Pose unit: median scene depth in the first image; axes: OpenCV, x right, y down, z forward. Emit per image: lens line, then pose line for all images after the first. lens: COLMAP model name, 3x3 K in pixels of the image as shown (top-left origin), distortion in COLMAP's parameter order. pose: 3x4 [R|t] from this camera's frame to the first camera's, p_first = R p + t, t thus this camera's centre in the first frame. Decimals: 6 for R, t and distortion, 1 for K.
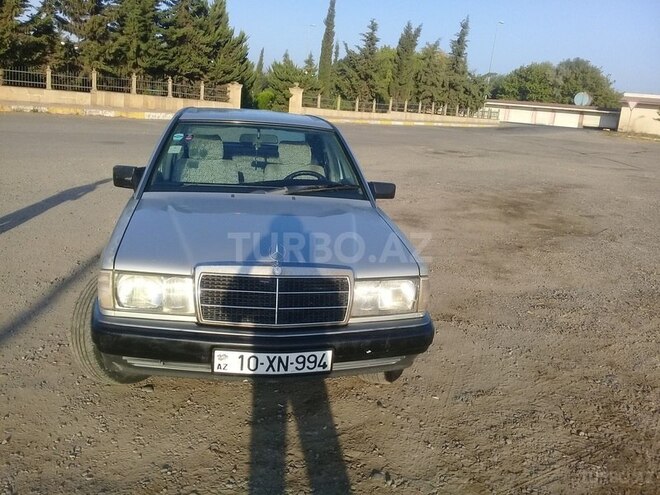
lens RADIAL K [[591.4, 0, 330.1], [0, 591.4, 247.2], [0, 0, 1]] dist [-0.000522, -0.005647]
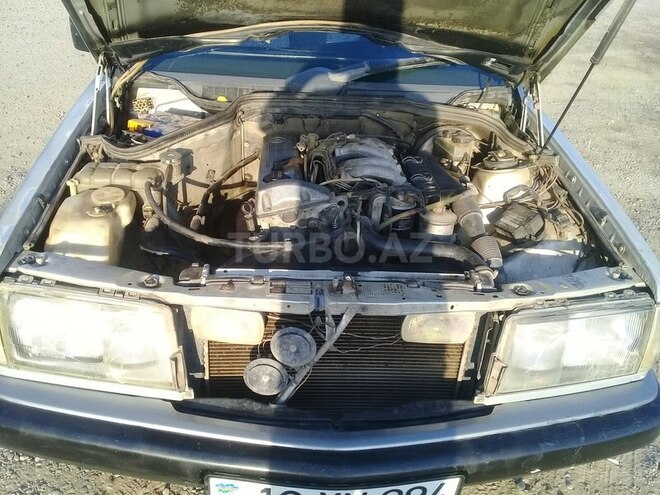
lens RADIAL K [[591.4, 0, 328.8], [0, 591.4, 248.3], [0, 0, 1]] dist [-0.000522, -0.005647]
pose [[0.992756, 0.052844, -0.107905, -0.057476], [-0.019754, 0.957651, 0.287253, -0.128716], [0.118515, -0.283041, 0.951757, 0.587219]]
